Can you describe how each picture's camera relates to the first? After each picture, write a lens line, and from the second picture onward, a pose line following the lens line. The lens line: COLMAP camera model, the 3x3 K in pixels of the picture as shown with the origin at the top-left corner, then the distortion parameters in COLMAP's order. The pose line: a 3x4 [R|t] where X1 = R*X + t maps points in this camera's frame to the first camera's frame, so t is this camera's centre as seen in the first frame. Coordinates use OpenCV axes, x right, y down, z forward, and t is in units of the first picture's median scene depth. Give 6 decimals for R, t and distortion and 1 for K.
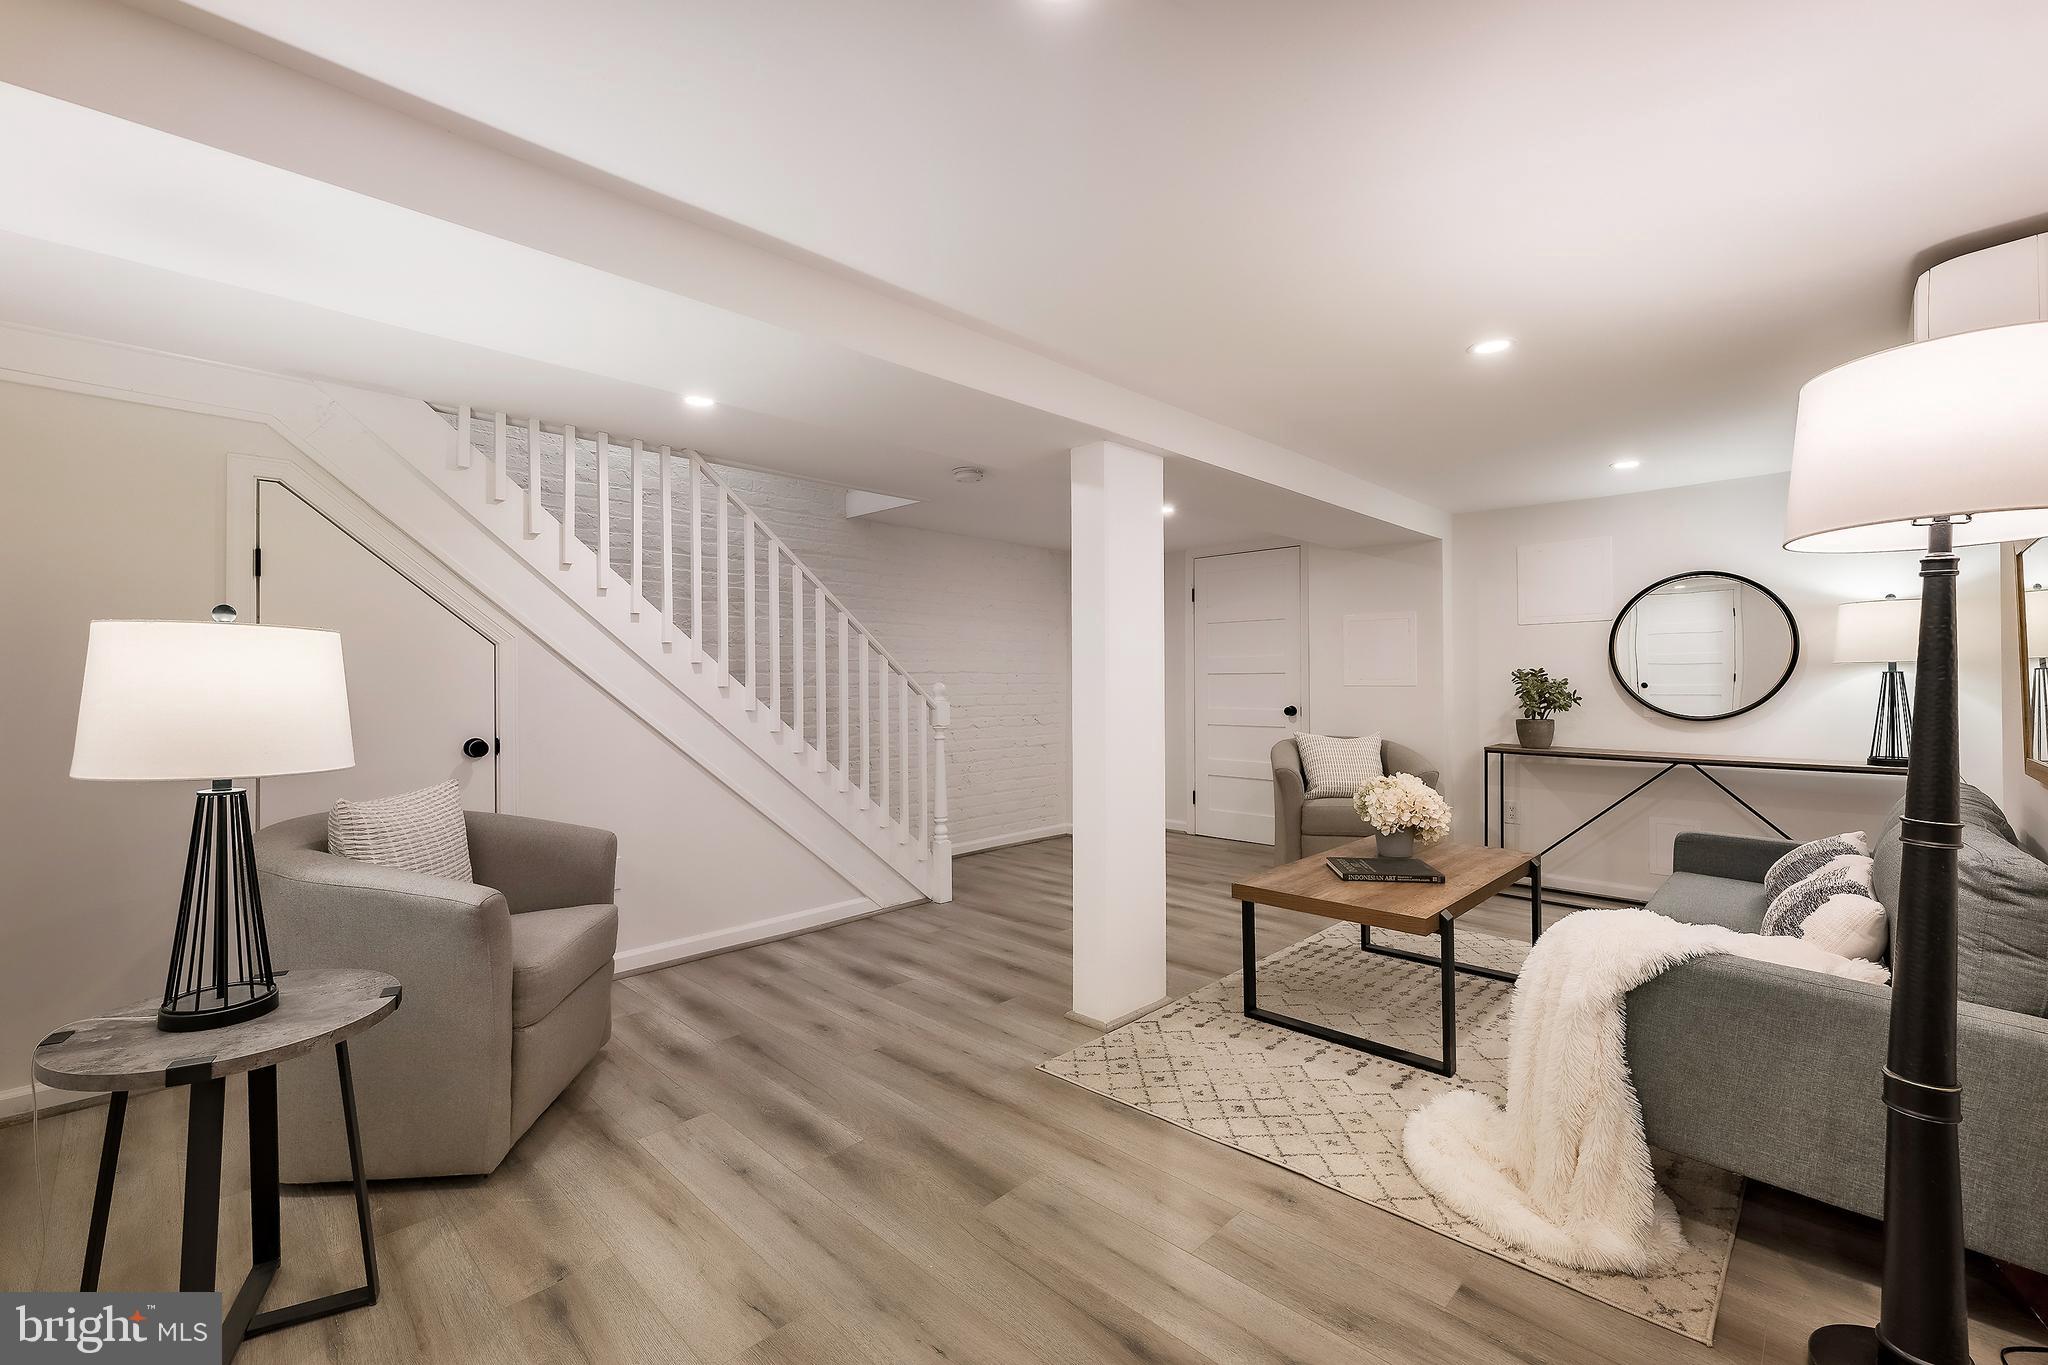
lens RADIAL K [[851.2, 0, 1027.1], [0, 851.2, 680.5], [0, 0, 1]] dist [0.004682, 0.000223]
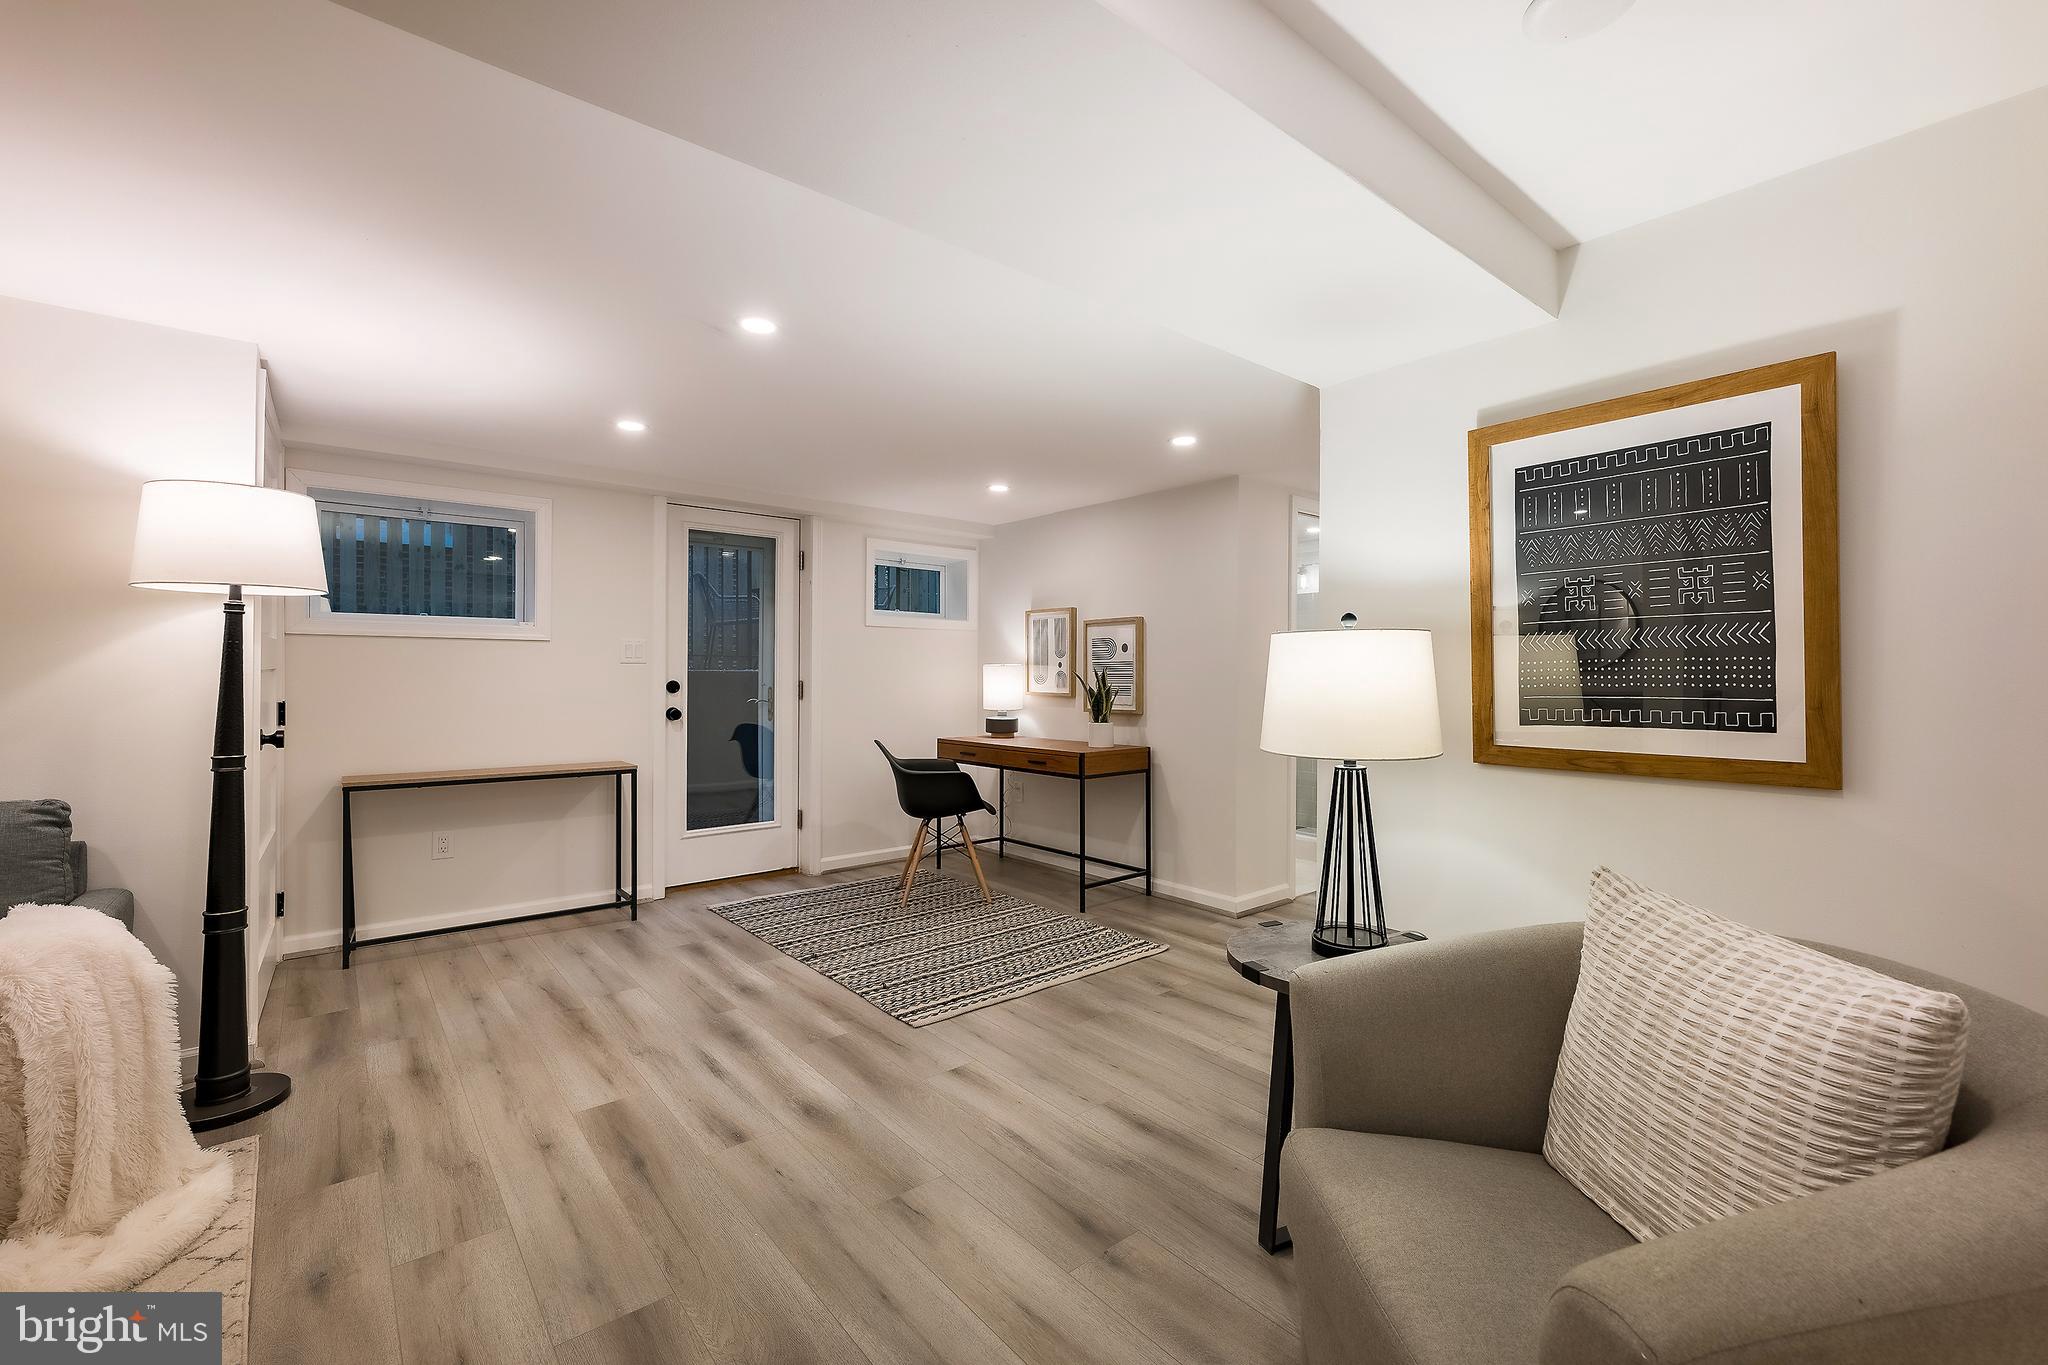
lens RADIAL K [[851.2, 0, 1027.1], [0, 851.2, 680.5], [0, 0, 1]] dist [0.004682, 0.000223]
pose [[-0.994743, 0.001507, 0.102389, -0.434435], [0.002398, 0.999960, 0.008586, 0.000944], [-0.102372, 0.008786, -0.994707, 1.578604]]
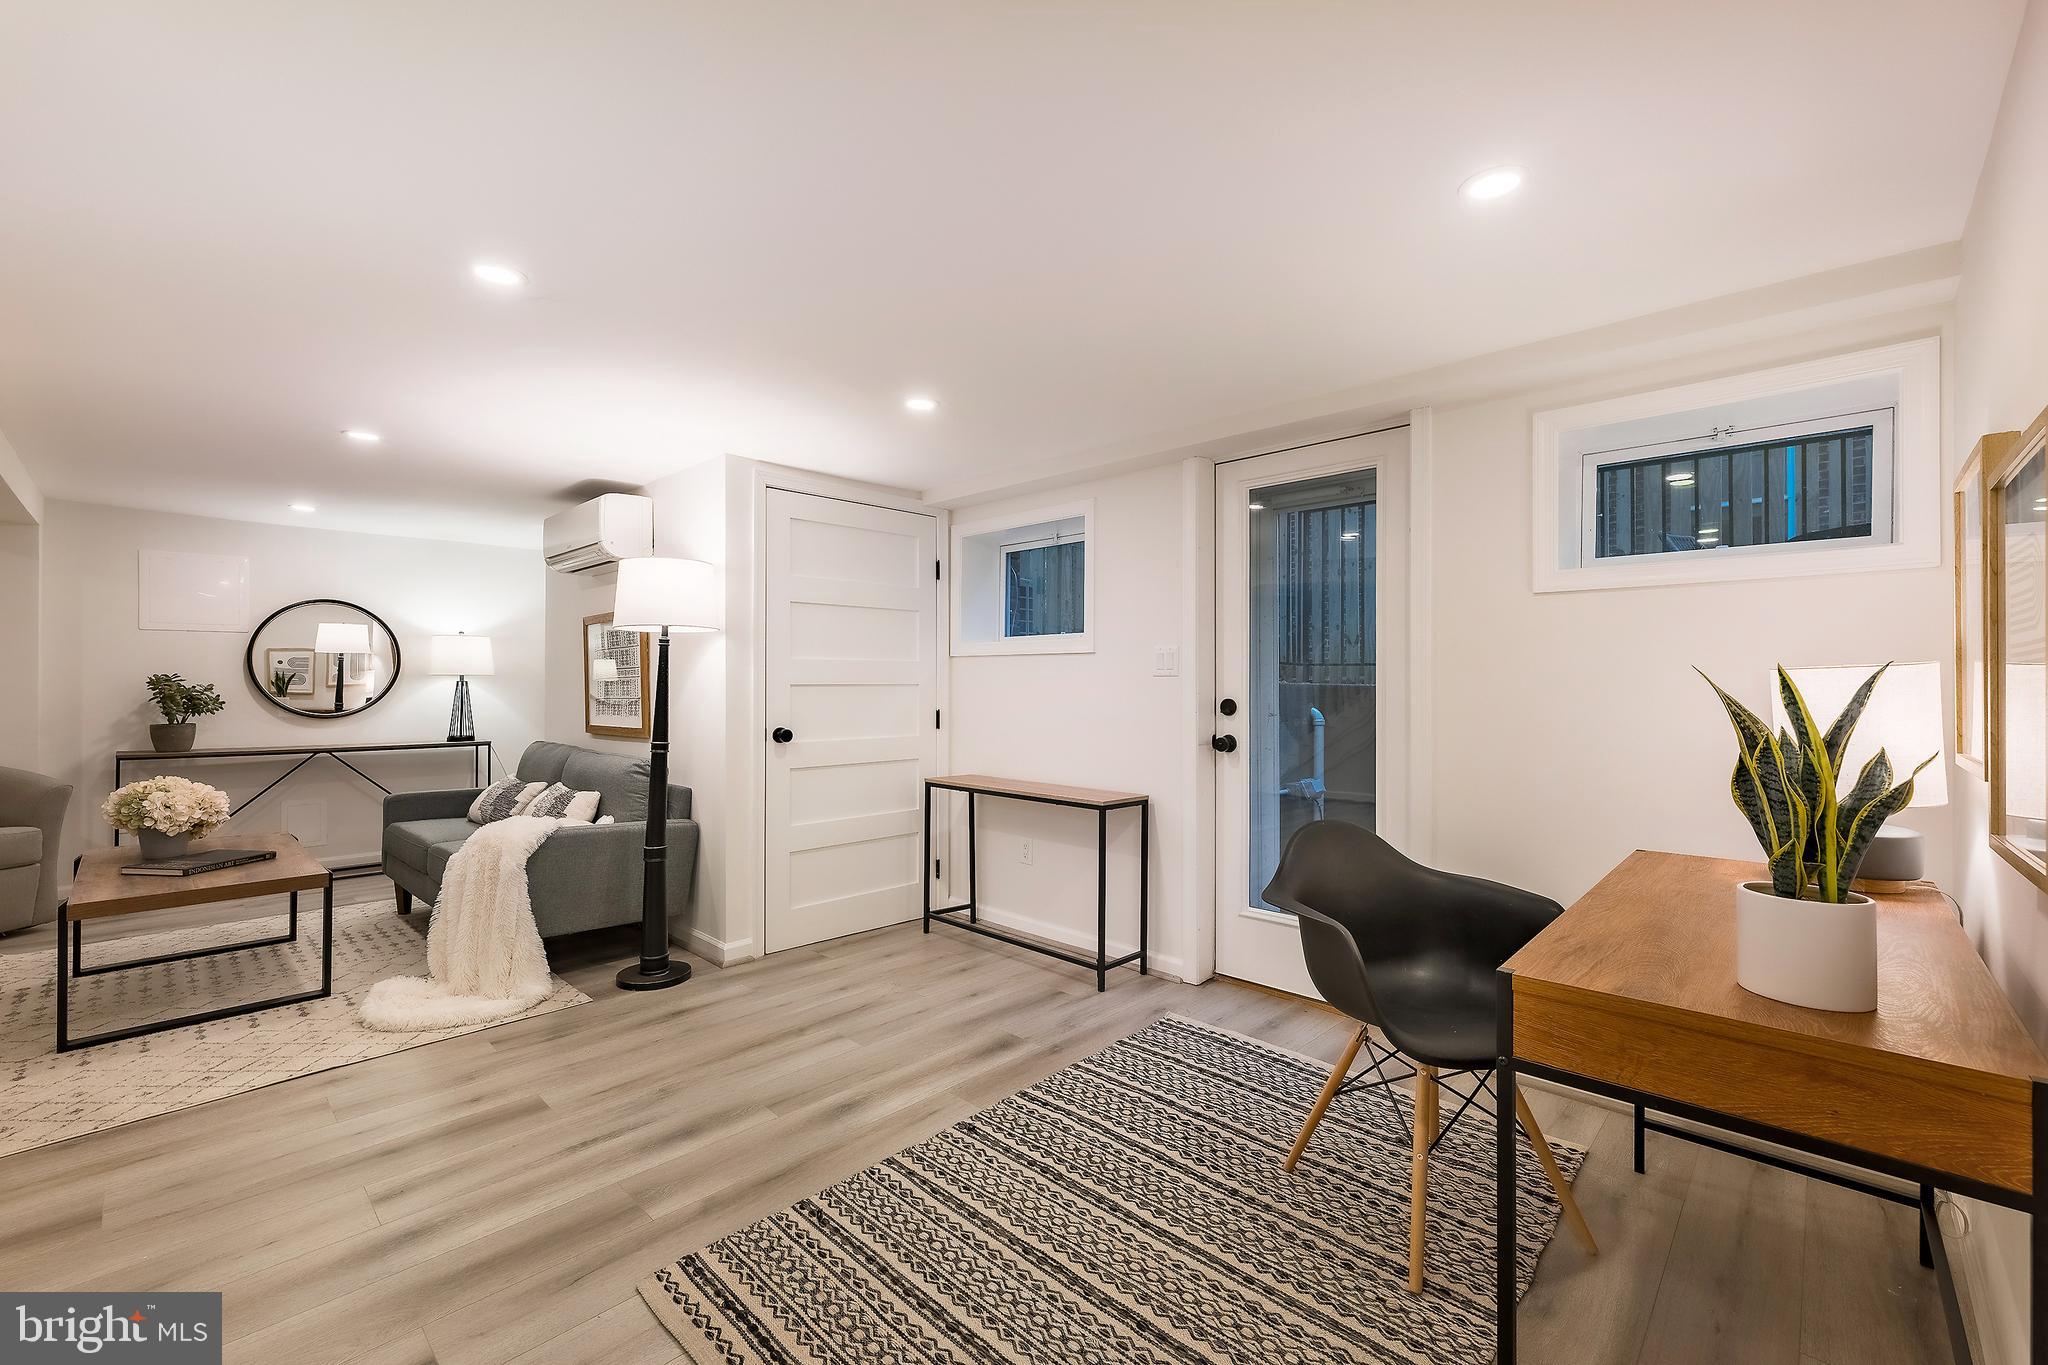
lens RADIAL K [[851.2, 0, 1027.1], [0, 851.2, 680.5], [0, 0, 1]] dist [0.004682, 0.000223]
pose [[-0.004666, 0.008785, 0.999951, -0.911611], [-0.003304, 0.999956, -0.008801, -0.001002], [-0.999984, -0.003344, -0.004637, -0.044591]]
